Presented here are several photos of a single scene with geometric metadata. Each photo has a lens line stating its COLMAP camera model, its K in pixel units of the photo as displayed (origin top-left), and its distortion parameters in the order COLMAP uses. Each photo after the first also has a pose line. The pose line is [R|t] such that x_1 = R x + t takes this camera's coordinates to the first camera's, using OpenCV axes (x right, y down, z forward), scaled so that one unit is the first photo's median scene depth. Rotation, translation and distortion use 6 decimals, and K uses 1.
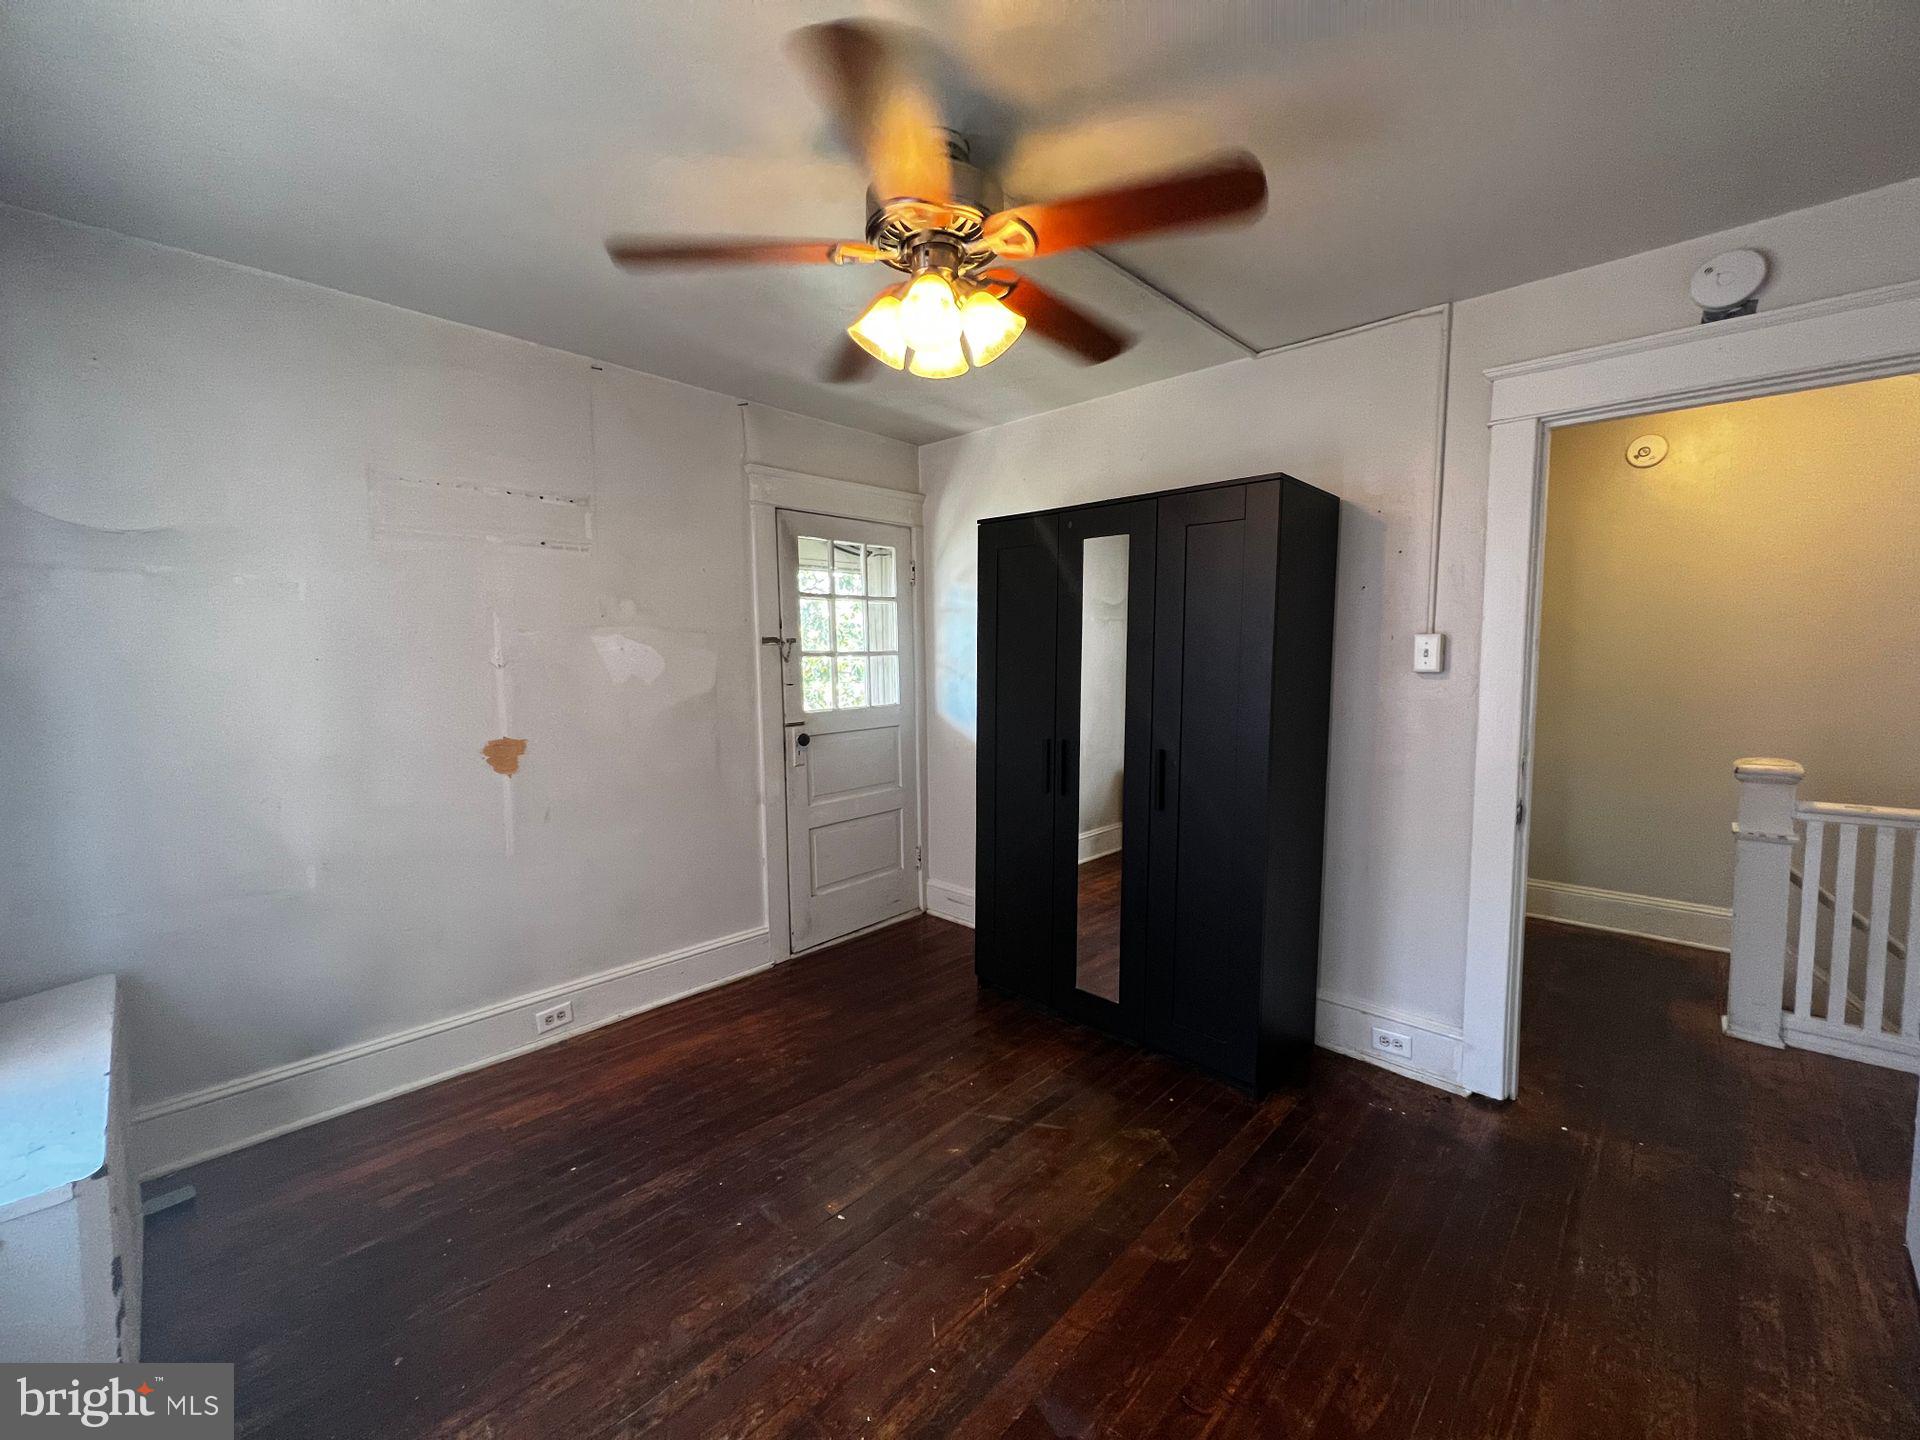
lens RADIAL K [[775.0, 0, 944.7], [0, 775.0, 715.7], [0, 0, 1]] dist [0.001156, 0.000429]
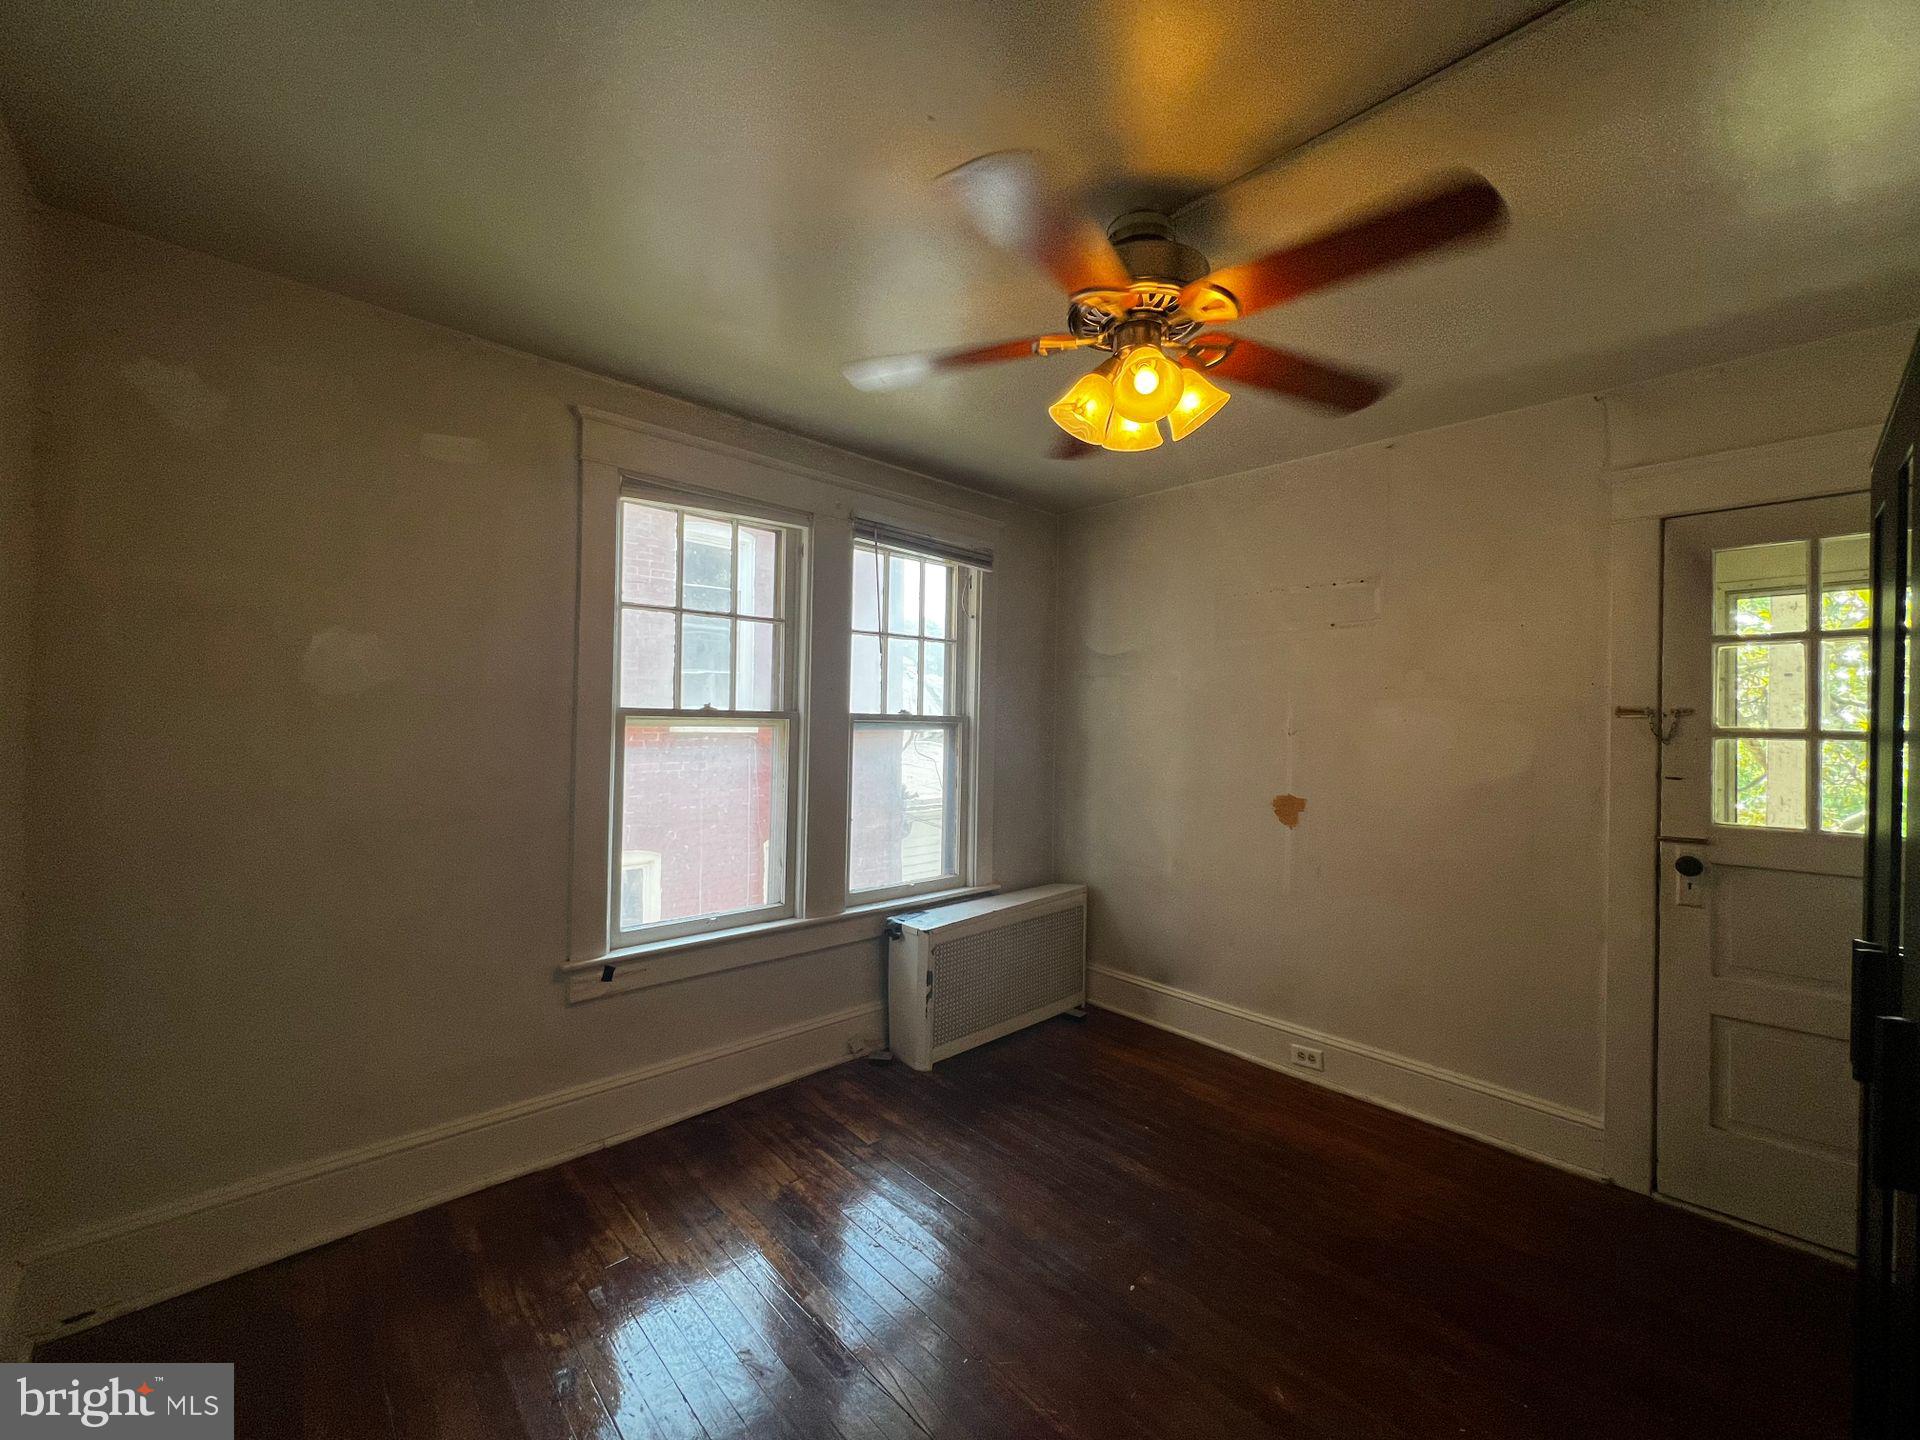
lens RADIAL K [[775.0, 0, 954.1], [0, 775.0, 705.4], [0, 0, 1]] dist [0.001156, 0.000429]
pose [[-0.053182, -0.001830, -0.998583, 0.596491], [-0.084803, 0.996394, 0.002690, -0.062791], [0.994977, 0.084826, -0.053145, 0.507451]]
